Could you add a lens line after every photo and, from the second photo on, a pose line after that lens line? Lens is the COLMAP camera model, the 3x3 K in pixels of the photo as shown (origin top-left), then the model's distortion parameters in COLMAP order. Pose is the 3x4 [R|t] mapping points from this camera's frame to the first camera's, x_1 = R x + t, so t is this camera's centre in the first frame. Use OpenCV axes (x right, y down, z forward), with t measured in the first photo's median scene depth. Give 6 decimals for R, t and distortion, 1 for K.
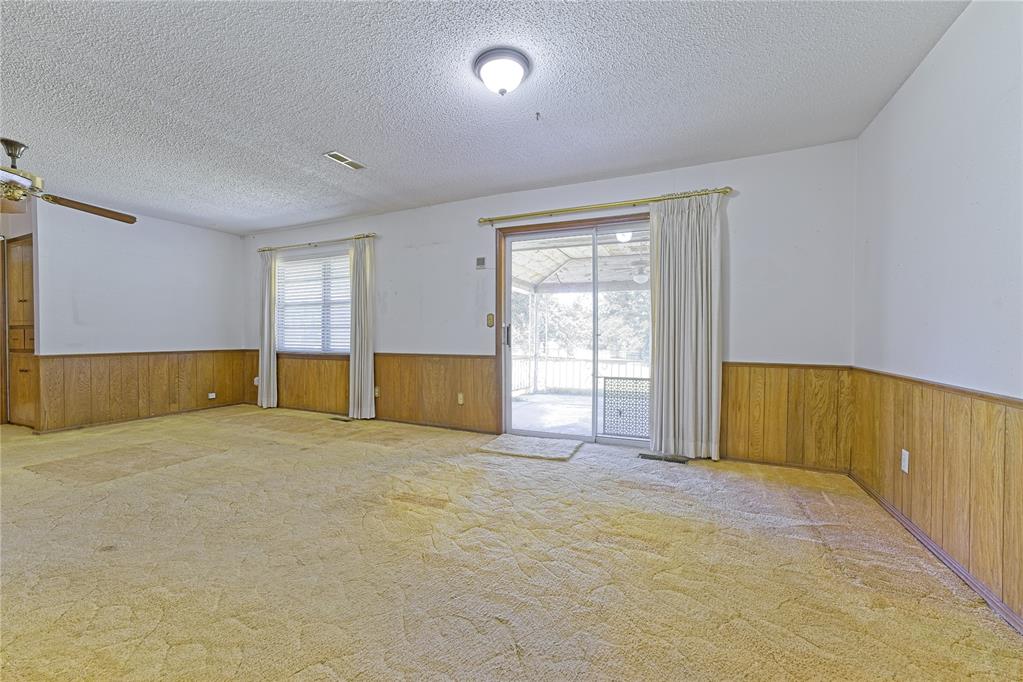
lens RADIAL K [[413.8, 0, 507.3], [0, 413.8, 341.9], [0, 0, 1]] dist [-0.048959, 0.030213]
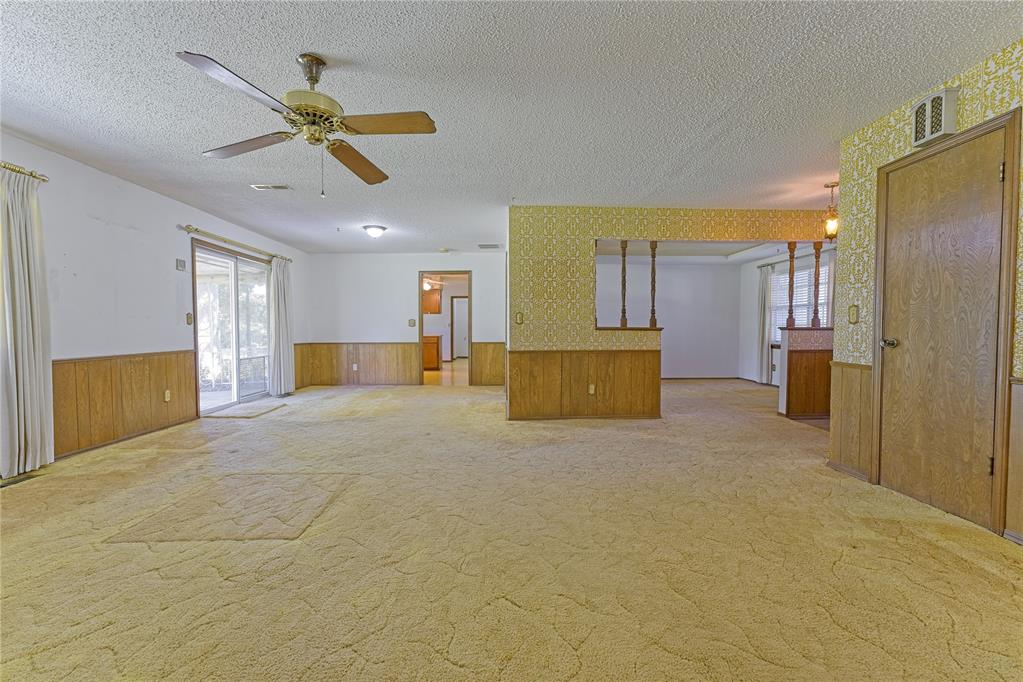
lens RADIAL K [[413.8, 0, 507.3], [0, 413.8, 341.9], [0, 0, 1]] dist [-0.048959, 0.030213]
pose [[-0.468790, -0.027696, 0.882875, -1.225357], [0.016479, 0.999060, 0.040091, -0.016356], [-0.883156, 0.033343, -0.467893, 0.656957]]
